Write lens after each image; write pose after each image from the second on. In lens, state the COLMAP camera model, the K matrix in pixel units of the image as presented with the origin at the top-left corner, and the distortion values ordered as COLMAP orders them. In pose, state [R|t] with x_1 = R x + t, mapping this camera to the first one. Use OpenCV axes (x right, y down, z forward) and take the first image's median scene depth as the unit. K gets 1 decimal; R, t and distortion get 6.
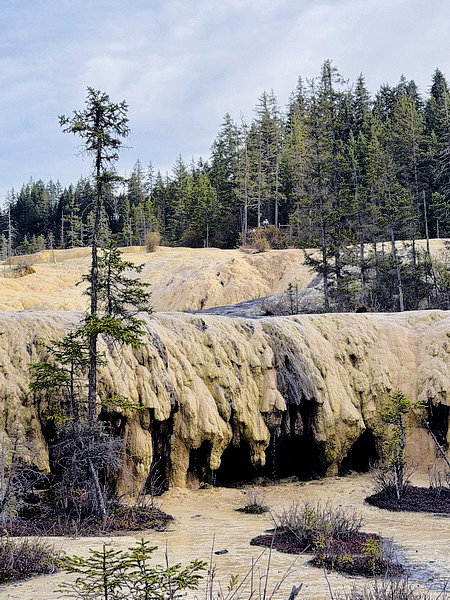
lens RADIAL K [[1020.2, 0, 226.5], [0, 1020.2, 301.2], [0, 0, 1]] dist [0.158172, 0.000000]
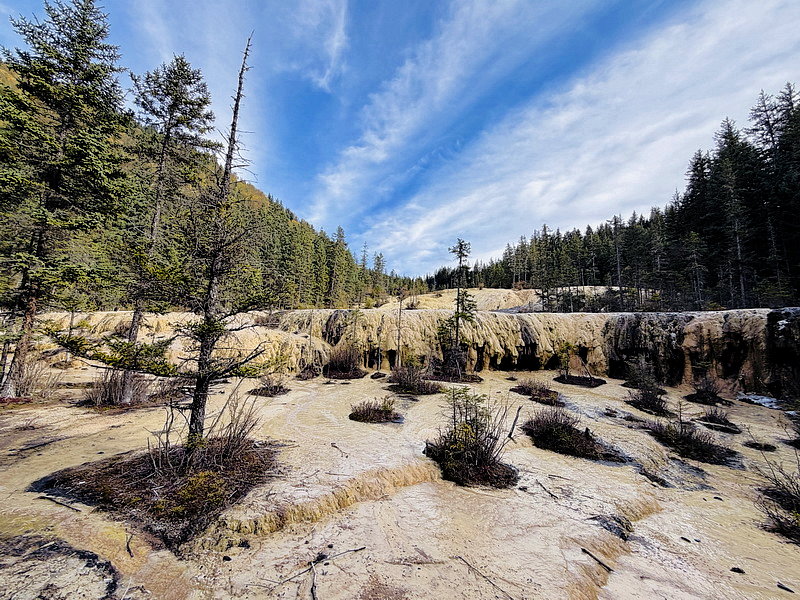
lens RADIAL K [[333.6, 0, 400.5], [0, 333.6, 299.7], [0, 0, 1]] dist [0.000371, 0.000196]
pose [[0.951899, 0.014488, -0.306069, 0.010465], [-0.020028, 0.999687, -0.014969, -0.002981], [0.305757, 0.020379, 0.951892, -0.008833]]
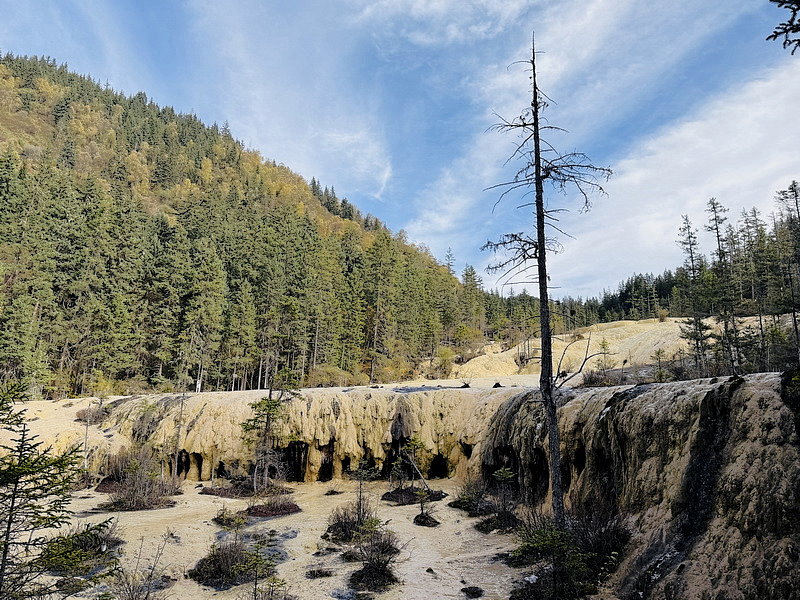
lens RADIAL K [[626.2, 0, 422.9], [0, 626.2, 280.8], [0, 0, 1]] dist [0.078028, -0.006478]
pose [[0.838834, -0.084423, -0.537801, 0.786170], [0.027572, 0.993223, -0.112909, -0.064463], [0.543689, 0.079884, 0.835477, -0.008601]]
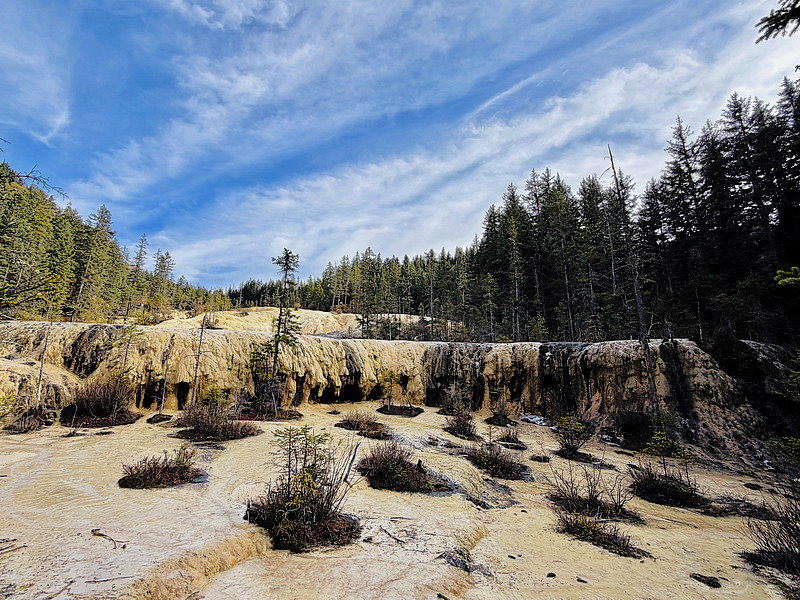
lens RADIAL K [[379.6, 0, 395.8], [0, 379.6, 299.3], [0, 0, 1]] dist [0.002688, 0.000793]
pose [[0.979679, 0.084437, 0.181934, -0.017850], [-0.067538, 0.992974, -0.097167, -0.000837], [-0.188860, 0.082905, 0.978498, -0.000344]]
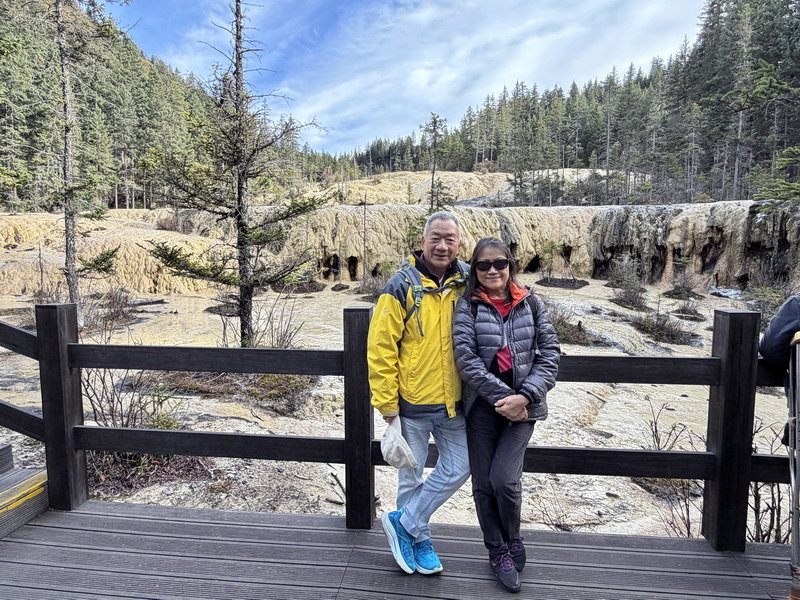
lens RADIAL K [[459.0, 0, 400.1], [0, 459.0, 297.9], [0, 0, 1]] dist [-0.000276, 0.003607]
pose [[0.991225, 0.039042, -0.126285, -0.046785], [-0.010593, 0.975775, 0.218520, -0.013523], [0.131757, -0.215265, 0.967627, -0.137430]]
